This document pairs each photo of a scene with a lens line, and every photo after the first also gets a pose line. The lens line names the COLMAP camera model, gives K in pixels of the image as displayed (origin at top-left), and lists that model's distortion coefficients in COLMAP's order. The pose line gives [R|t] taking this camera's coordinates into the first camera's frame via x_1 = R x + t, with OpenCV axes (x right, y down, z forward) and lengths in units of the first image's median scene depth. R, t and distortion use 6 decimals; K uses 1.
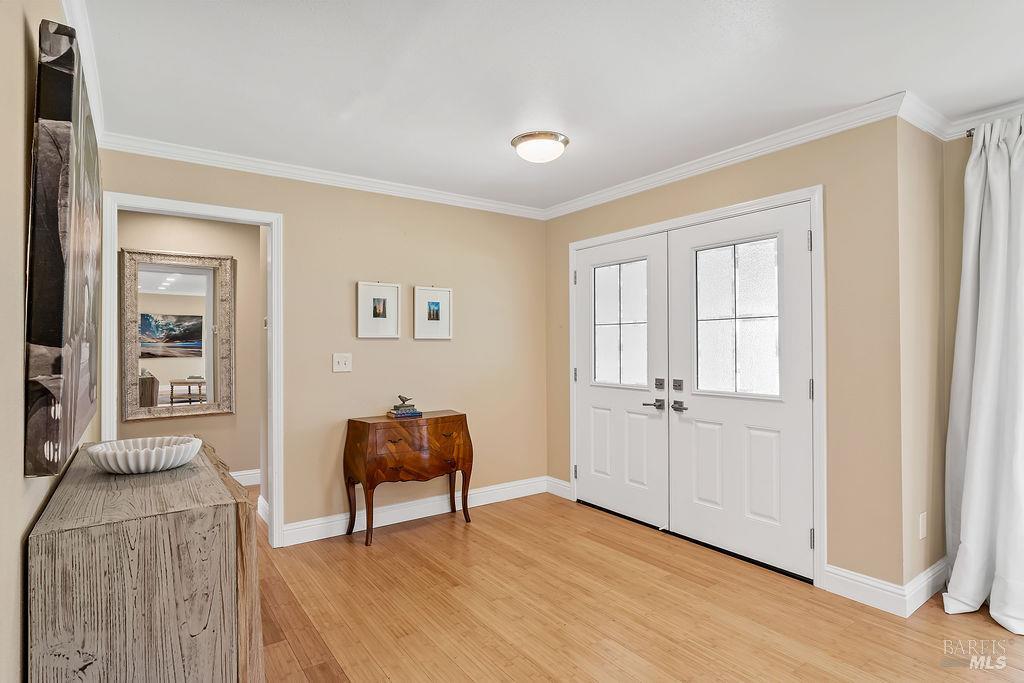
lens RADIAL K [[527.2, 0, 513.8], [0, 527.2, 342.4], [0, 0, 1]] dist [0.000095, 0.000247]
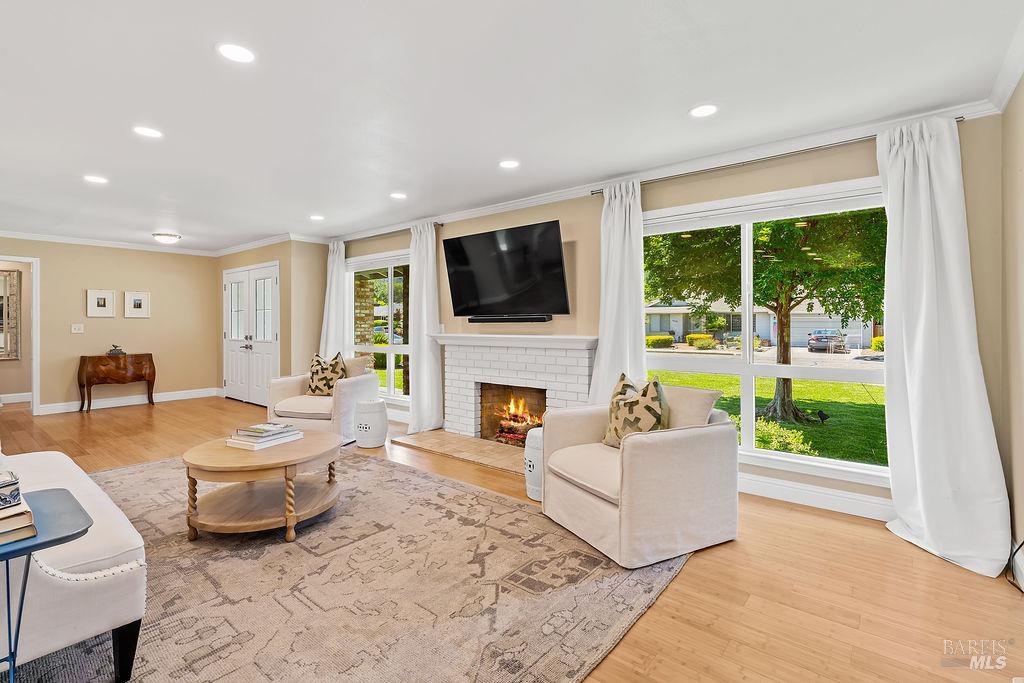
lens RADIAL K [[465.5, 0, 505.4], [0, 465.5, 320.9], [0, 0, 1]] dist [-0.001869, 0.003294]
pose [[0.965842, 0.002436, 0.259121, 0.788246], [-0.001938, 0.999996, -0.002179, 0.008387], [-0.259125, 0.001602, 0.965842, -1.149644]]
